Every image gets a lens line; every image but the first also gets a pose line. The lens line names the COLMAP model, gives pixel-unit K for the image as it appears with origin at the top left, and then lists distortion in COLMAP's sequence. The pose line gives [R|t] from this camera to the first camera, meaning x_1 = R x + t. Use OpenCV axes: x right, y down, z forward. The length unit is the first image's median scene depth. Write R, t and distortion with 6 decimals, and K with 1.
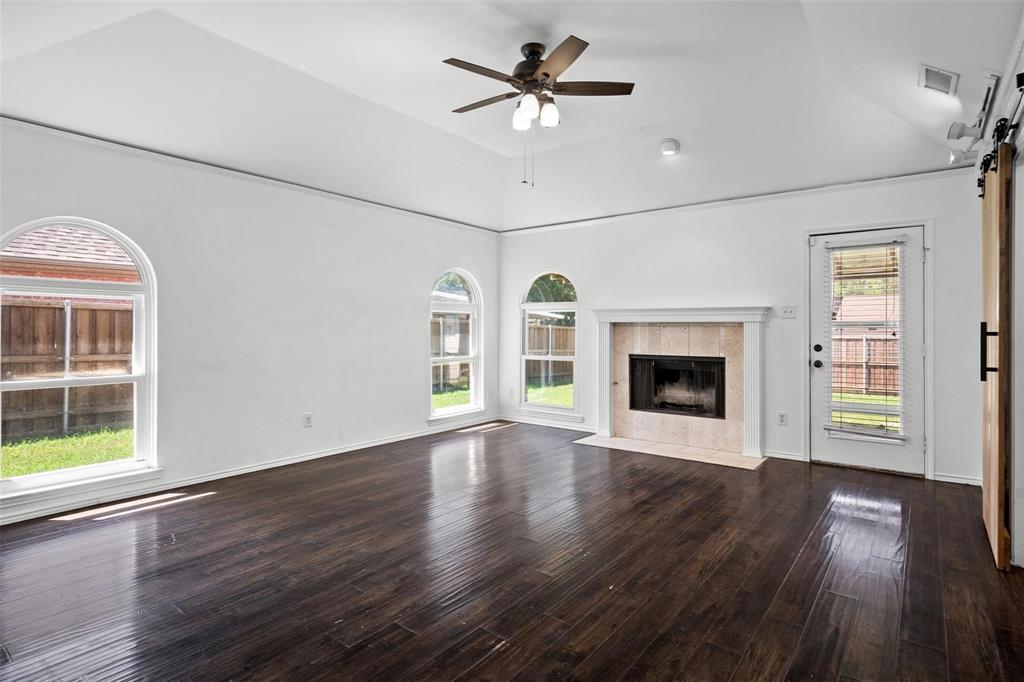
lens RADIAL K [[525.2, 0, 518.8], [0, 525.2, 332.5], [0, 0, 1]] dist [-0.002430, 0.000419]
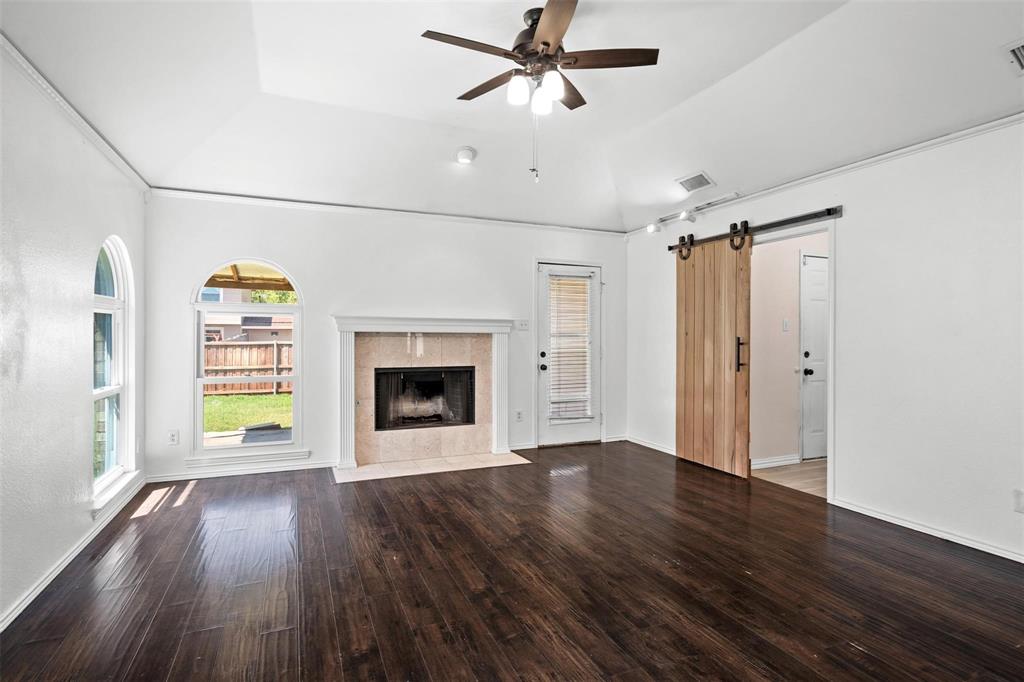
lens RADIAL K [[525.2, 0, 511.2], [0, 525.2, 336.1], [0, 0, 1]] dist [-0.002430, 0.000419]
pose [[0.494488, -0.000210, 0.869185, -0.460600], [0.003533, 0.999992, -0.001769, -0.010208], [-0.869177, 0.003946, 0.494485, 0.383854]]
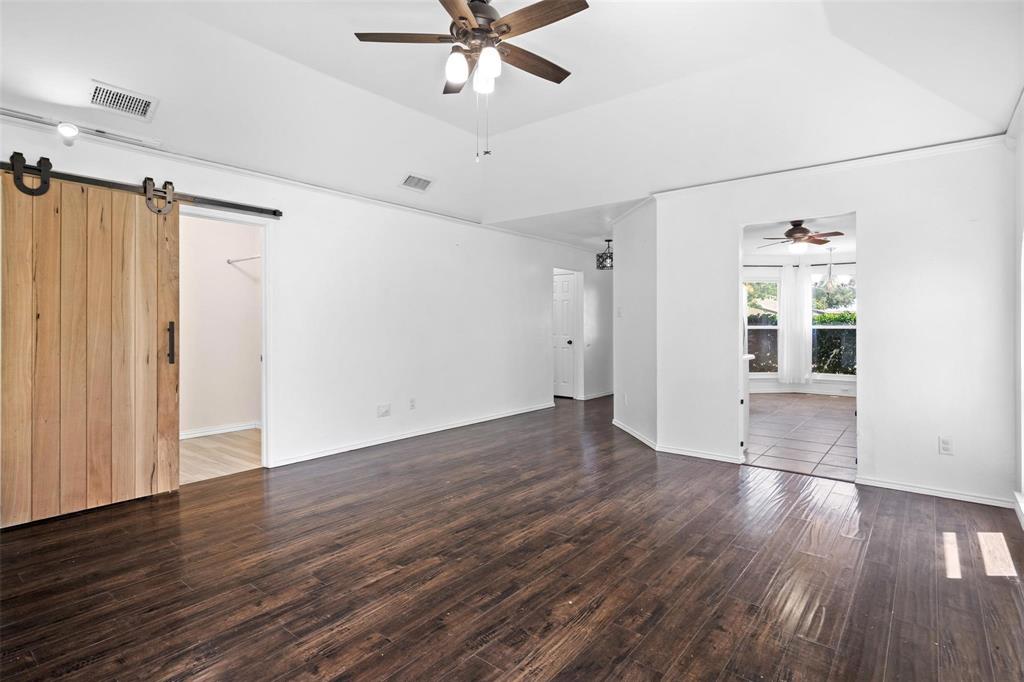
lens RADIAL K [[510.0, 0, 522.6], [0, 510.0, 324.8], [0, 0, 1]] dist [0.004139, 0.002435]
pose [[-0.999914, -0.001708, 0.012967, -0.034194], [-0.001630, 0.999981, 0.005987, -0.009759], [-0.012977, 0.005965, -0.999898, 1.136670]]
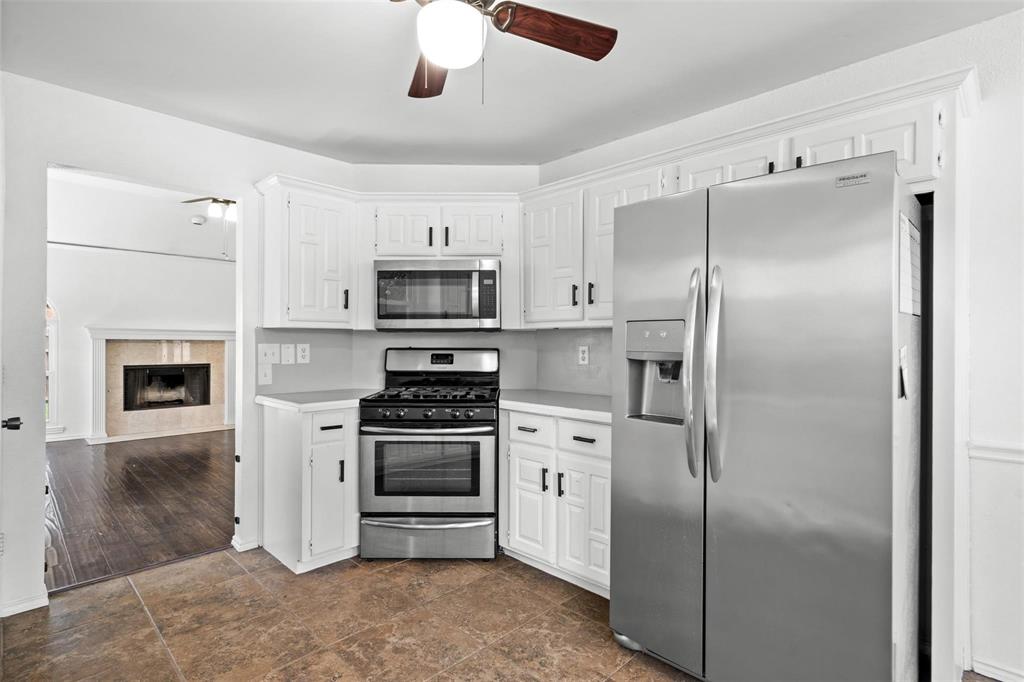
lens RADIAL K [[510.0, 0, 509.9], [0, 510.0, 339.2], [0, 0, 1]] dist [0.004139, 0.002435]
pose [[0.133780, 0.005835, 0.990994, -0.877482], [0.005840, 0.999961, -0.006676, -0.006449], [-0.990994, 0.006681, 0.133741, -0.042140]]
